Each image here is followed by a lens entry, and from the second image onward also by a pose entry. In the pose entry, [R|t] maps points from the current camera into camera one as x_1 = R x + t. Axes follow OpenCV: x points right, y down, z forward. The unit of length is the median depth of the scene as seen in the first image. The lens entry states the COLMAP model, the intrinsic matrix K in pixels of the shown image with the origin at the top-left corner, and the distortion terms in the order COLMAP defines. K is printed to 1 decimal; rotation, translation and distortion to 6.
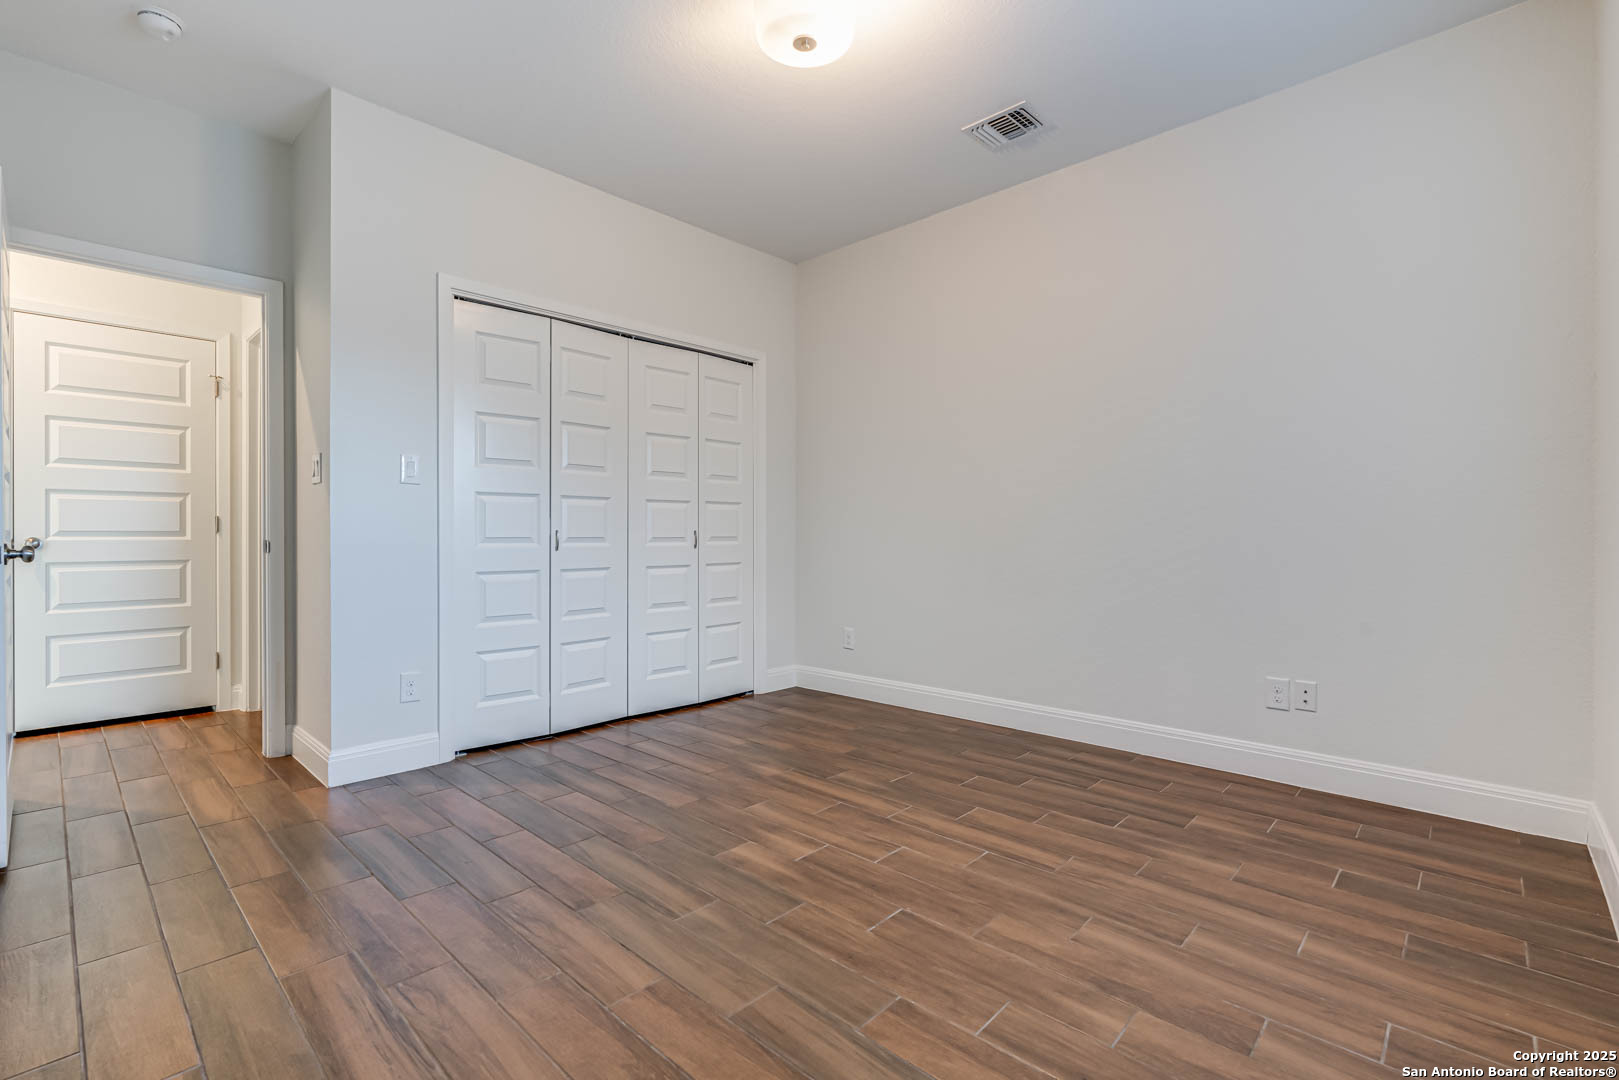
lens RADIAL K [[727.2, 0, 806.2], [0, 727.2, 542.6], [0, 0, 1]] dist [-0.002882, 0.000161]
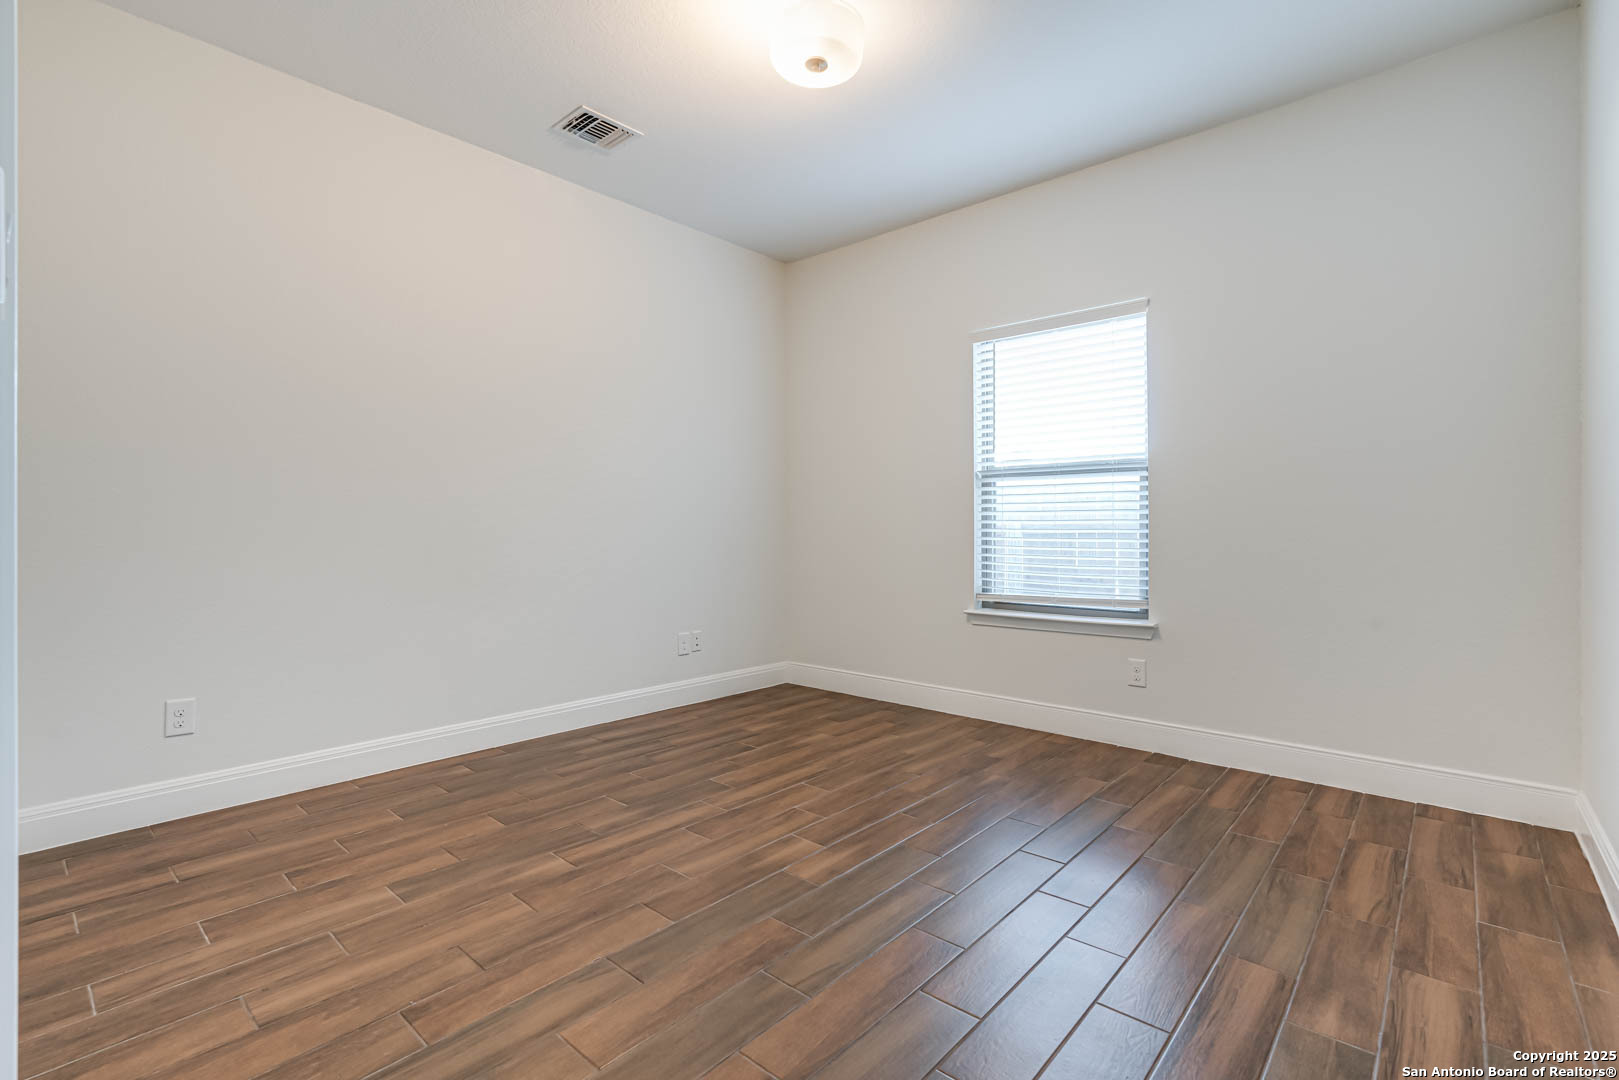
lens RADIAL K [[727.2, 0, 809.1], [0, 727.2, 537.0], [0, 0, 1]] dist [-0.002882, 0.000161]
pose [[-0.033807, -0.004987, 0.999416, -0.906147], [0.010066, 0.999935, 0.005331, -0.010467], [-0.999378, 0.010241, -0.033754, 0.910682]]
